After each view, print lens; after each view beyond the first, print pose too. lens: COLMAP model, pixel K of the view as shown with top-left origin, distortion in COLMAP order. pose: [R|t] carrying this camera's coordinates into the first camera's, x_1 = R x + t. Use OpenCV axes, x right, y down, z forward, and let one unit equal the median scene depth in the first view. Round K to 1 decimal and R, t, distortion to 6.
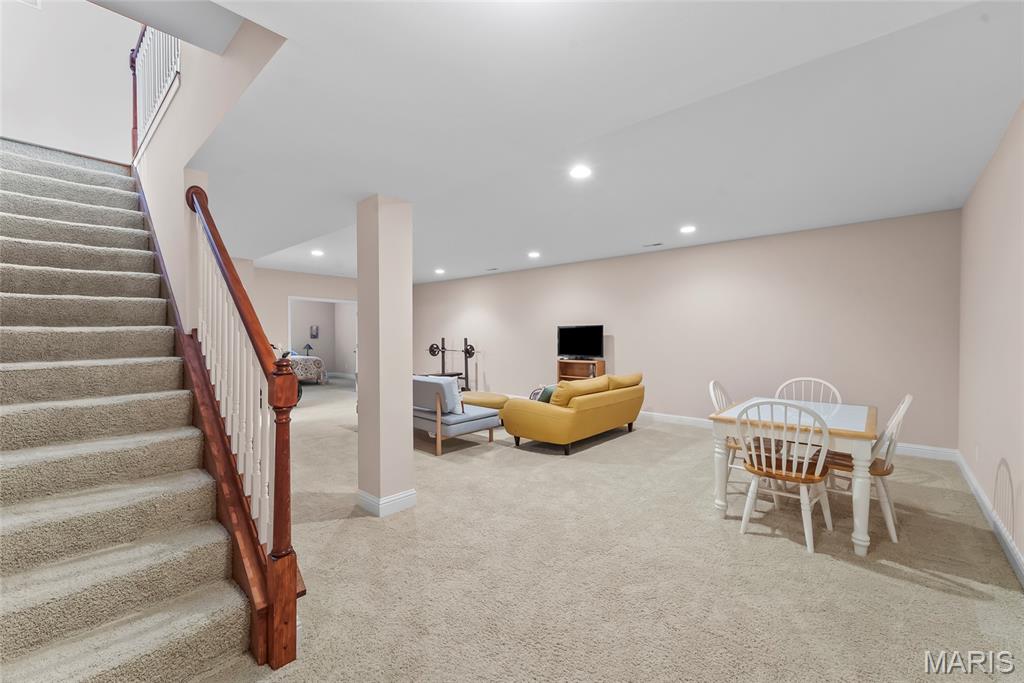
lens RADIAL K [[416.5, 0, 512.0], [0, 416.5, 341.5], [0, 0, 1]] dist [0.001487, 0.000091]
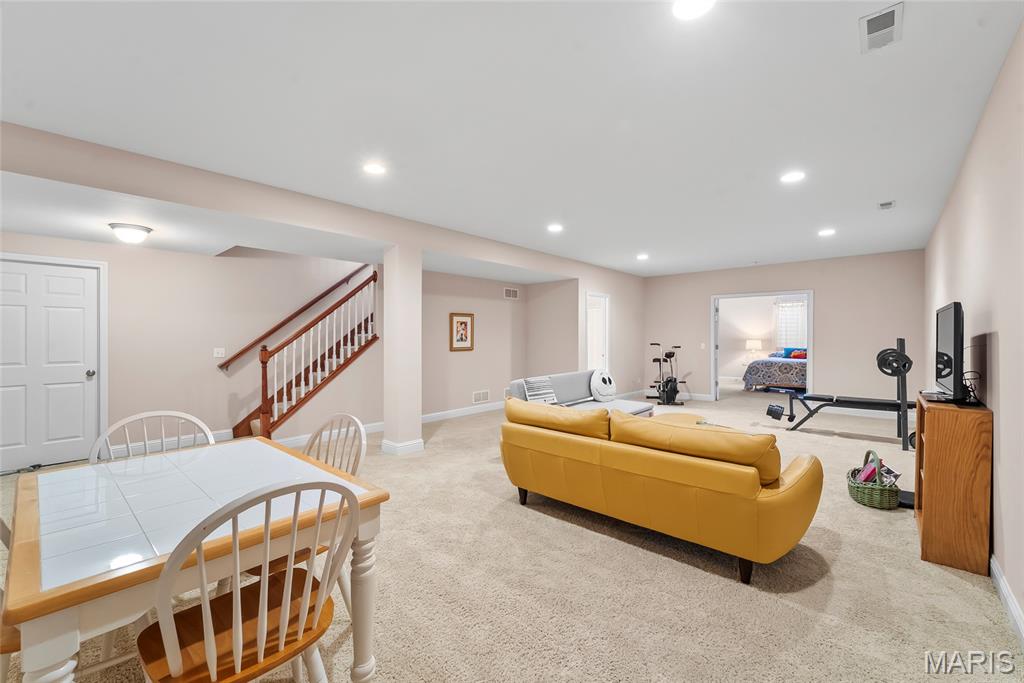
lens RADIAL K [[416.5, 0, 512.0], [0, 416.5, 341.5], [0, 0, 1]] dist [0.001487, 0.000091]
pose [[0.011180, 0.014052, -0.999839, 0.427203], [-0.012567, 0.999824, 0.013912, -0.008068], [0.999859, 0.012410, 0.011354, 0.489822]]
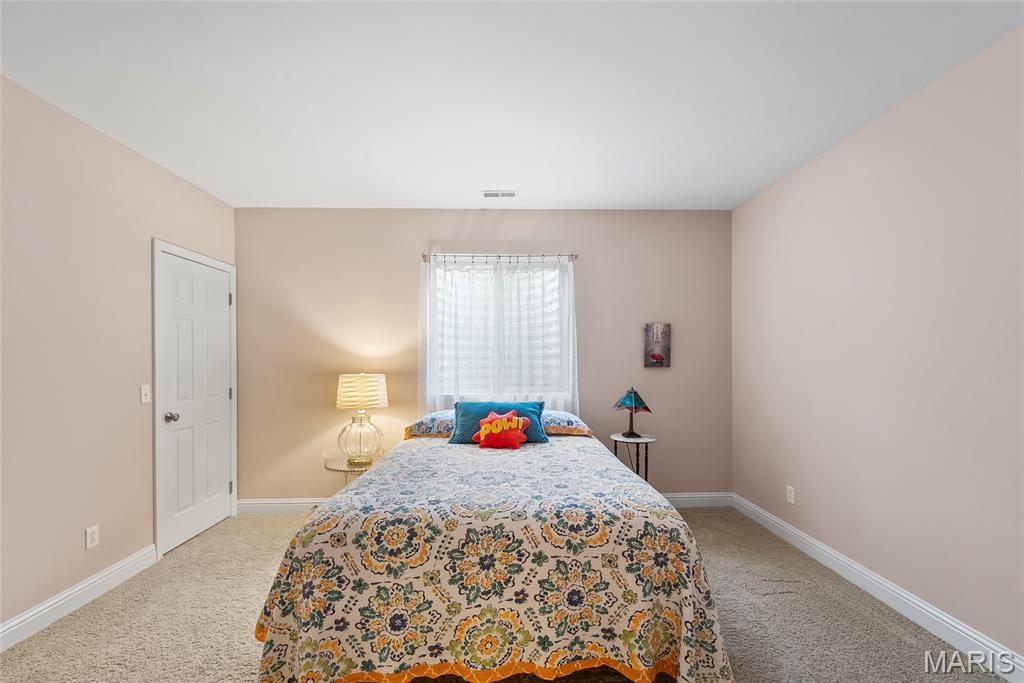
lens RADIAL K [[434.6, 0, 510.1], [0, 434.6, 362.6], [0, 0, 1]] dist [0.000333, 0.000015]
pose [[0.693859, 0.001960, -0.720108, -0.499230], [-0.004878, 0.999986, -0.001979, -0.014633], [0.720094, 0.004886, 0.693859, 1.088475]]
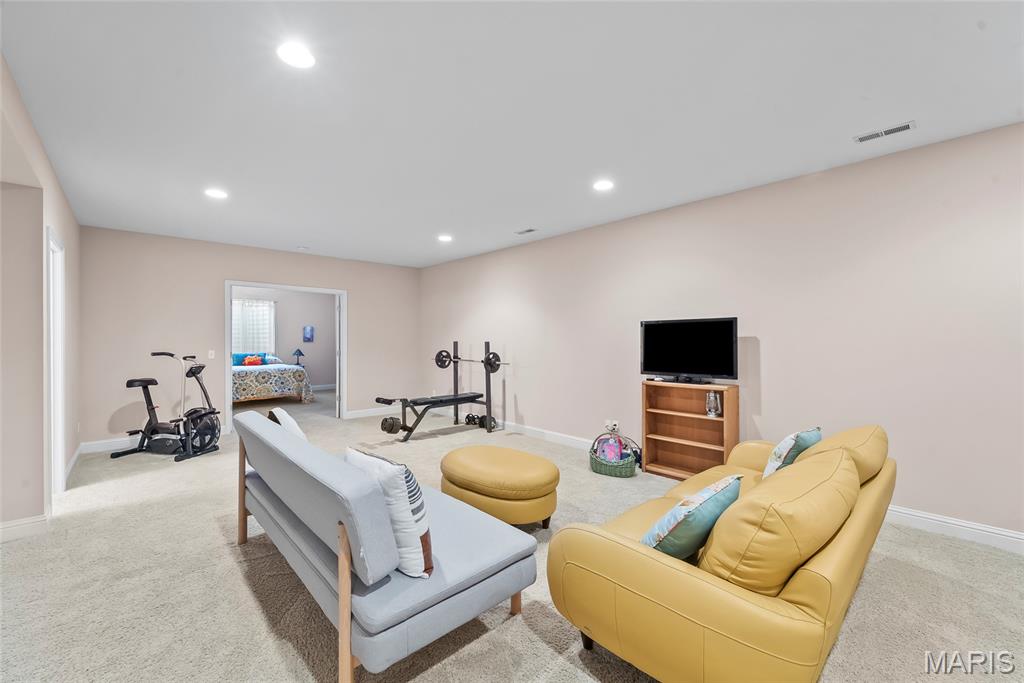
lens RADIAL K [[416.5, 0, 512.0], [0, 416.5, 341.5], [0, 0, 1]] dist [0.001487, 0.000091]
pose [[0.995424, -0.001406, -0.095548, -0.009275], [0.000862, 0.999983, -0.005734, -0.005267], [0.095554, 0.005626, 0.995408, 0.353936]]
